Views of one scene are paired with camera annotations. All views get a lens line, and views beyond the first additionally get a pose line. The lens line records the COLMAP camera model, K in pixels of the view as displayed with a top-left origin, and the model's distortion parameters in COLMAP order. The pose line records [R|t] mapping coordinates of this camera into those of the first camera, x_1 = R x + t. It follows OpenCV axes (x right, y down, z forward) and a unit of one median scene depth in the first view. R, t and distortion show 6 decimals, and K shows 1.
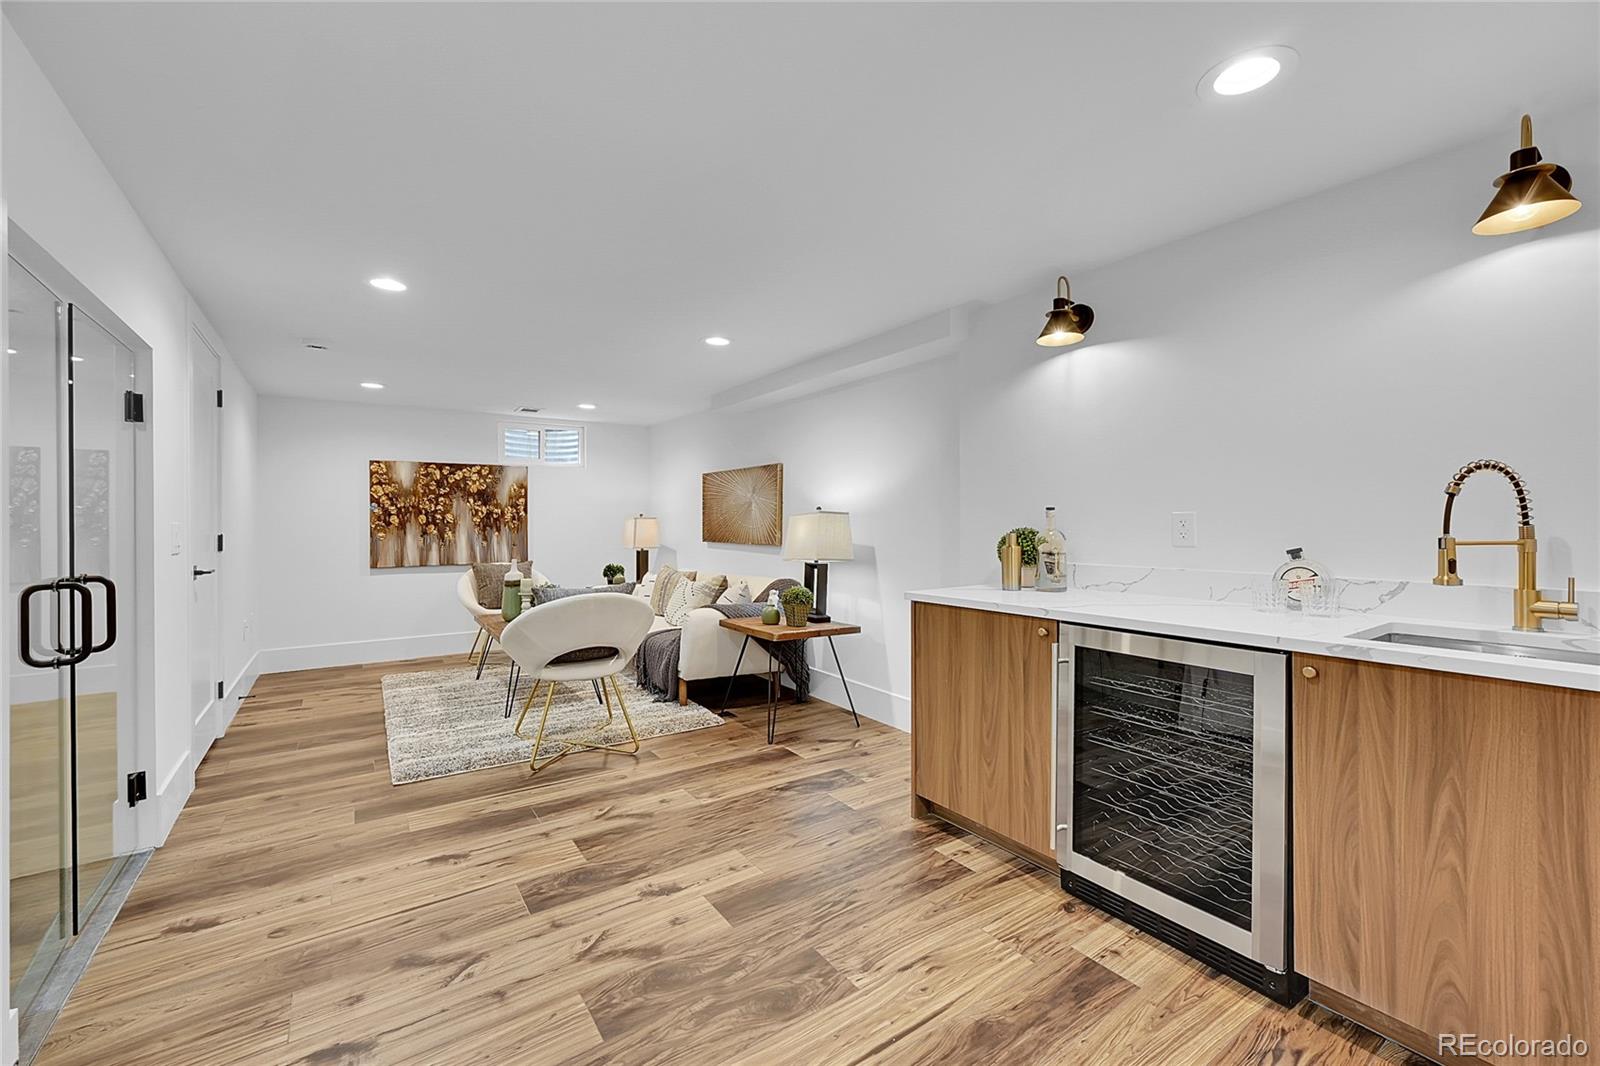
lens RADIAL K [[627.4, 0, 808.5], [0, 627.4, 532.5], [0, 0, 1]] dist [-0.003028, -0.000127]
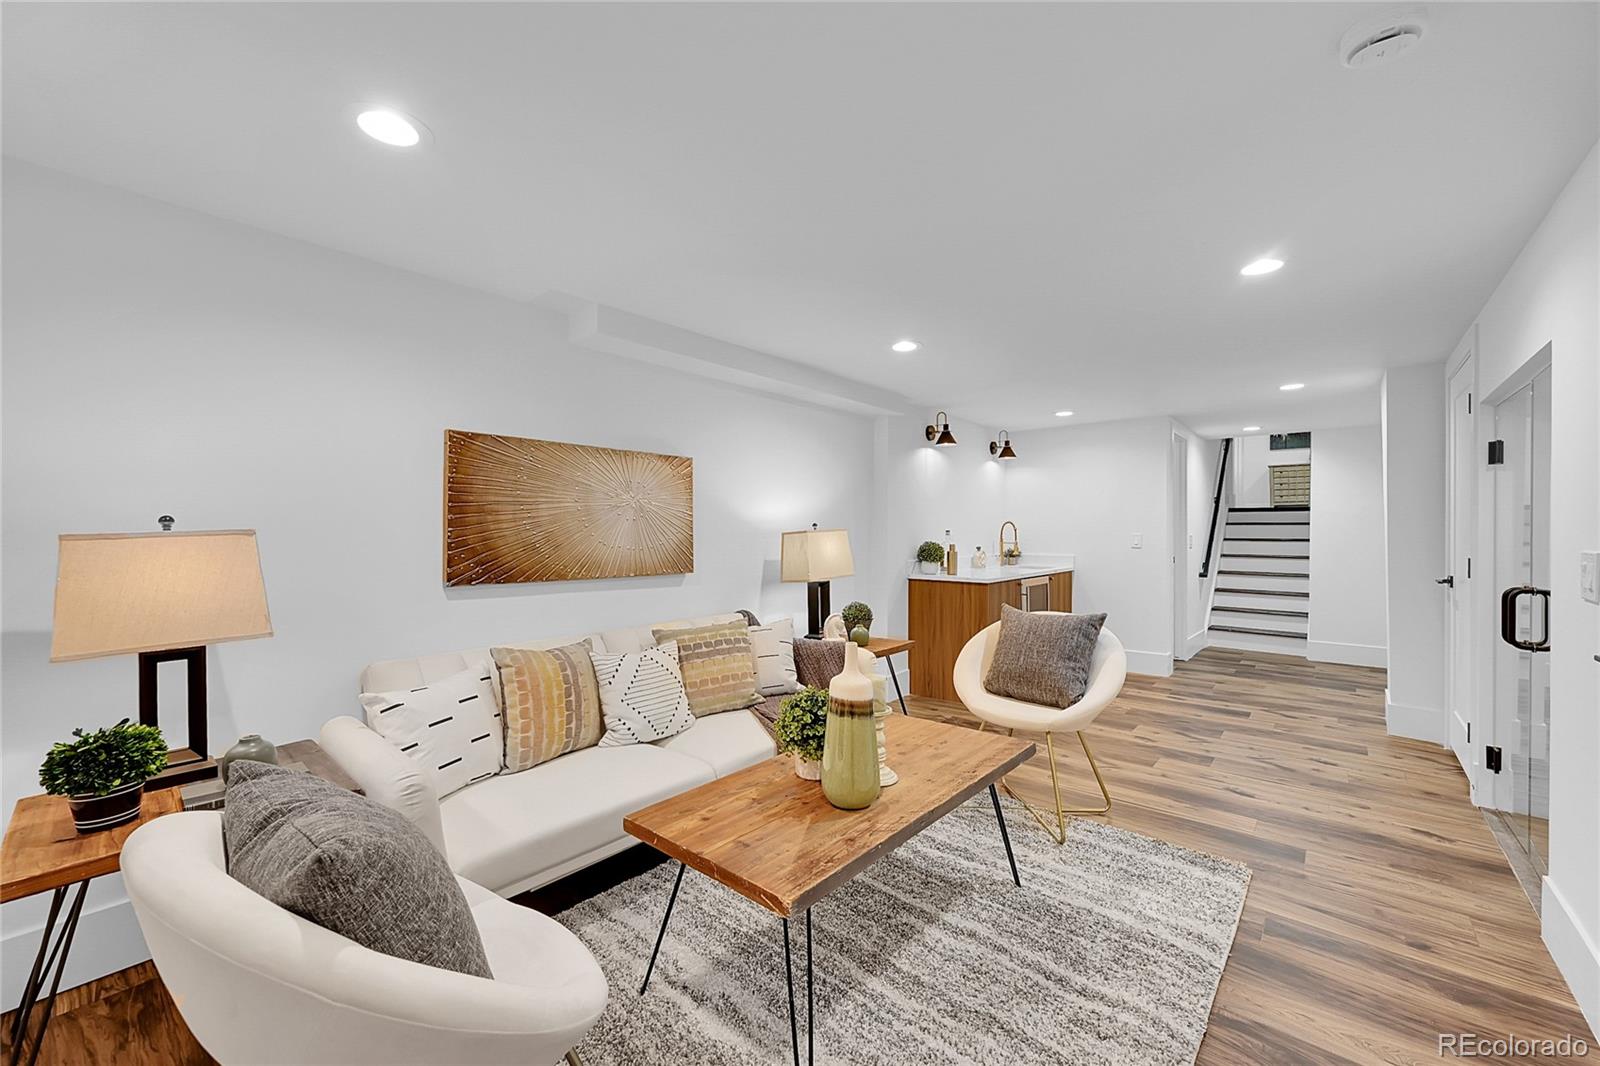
lens RADIAL K [[627.4, 0, 808.5], [0, 627.4, 532.5], [0, 0, 1]] dist [-0.003028, -0.000127]
pose [[-0.234589, -0.000212, 0.972095, -1.675442], [0.009725, 0.999949, 0.002565, -0.053816], [-0.972046, 0.010055, -0.234576, 2.222171]]
